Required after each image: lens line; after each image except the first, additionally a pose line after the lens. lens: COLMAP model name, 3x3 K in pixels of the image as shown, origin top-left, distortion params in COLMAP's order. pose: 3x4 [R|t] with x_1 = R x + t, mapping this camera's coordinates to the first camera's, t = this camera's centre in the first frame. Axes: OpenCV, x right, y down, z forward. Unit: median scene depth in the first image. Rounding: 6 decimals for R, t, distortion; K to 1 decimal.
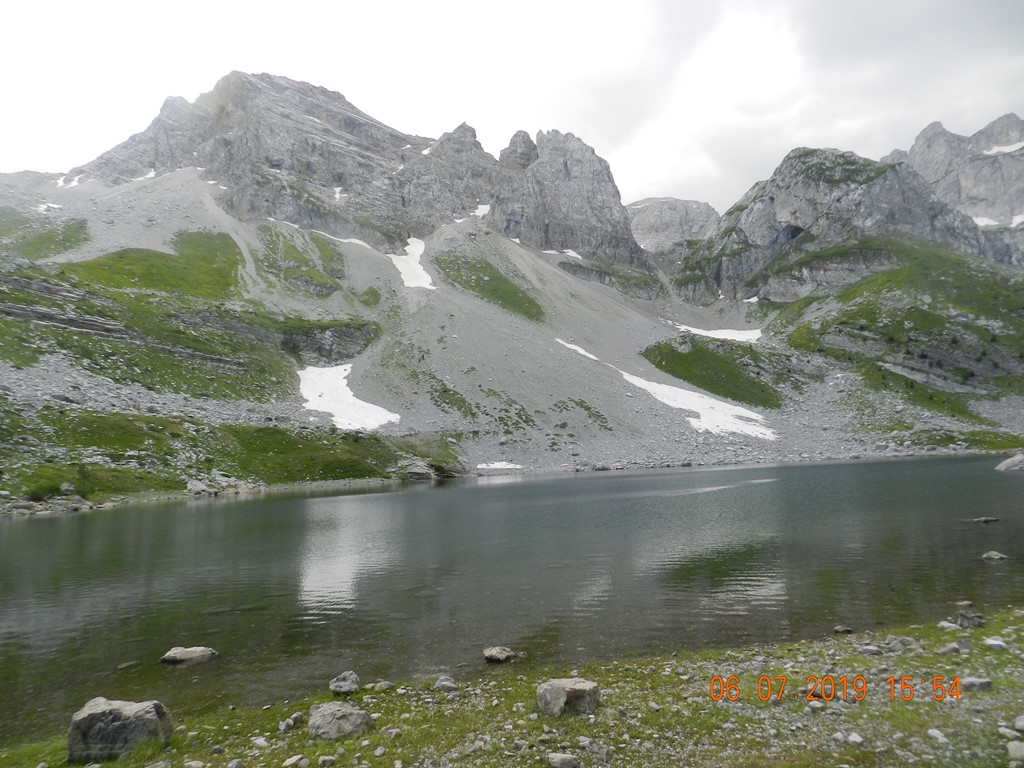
lens RADIAL K [[692.4, 0, 511.3], [0, 692.4, 384.3], [0, 0, 1]] dist [0.012739, 0.000918]
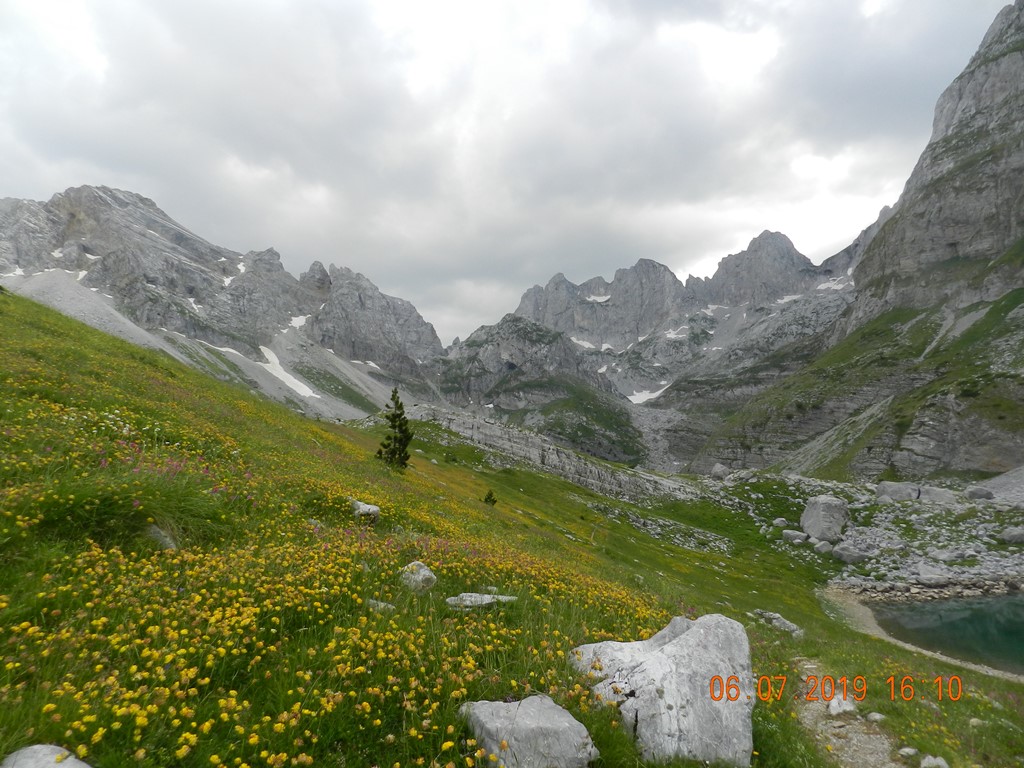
lens RADIAL K [[692.4, 0, 512.6], [0, 692.4, 384.5], [0, 0, 1]] dist [0.012739, 0.000918]
pose [[0.864538, 0.050152, 0.500059, -0.414956], [-0.019932, 0.997647, -0.065596, -0.059404], [-0.502172, 0.046743, 0.863503, -0.445615]]
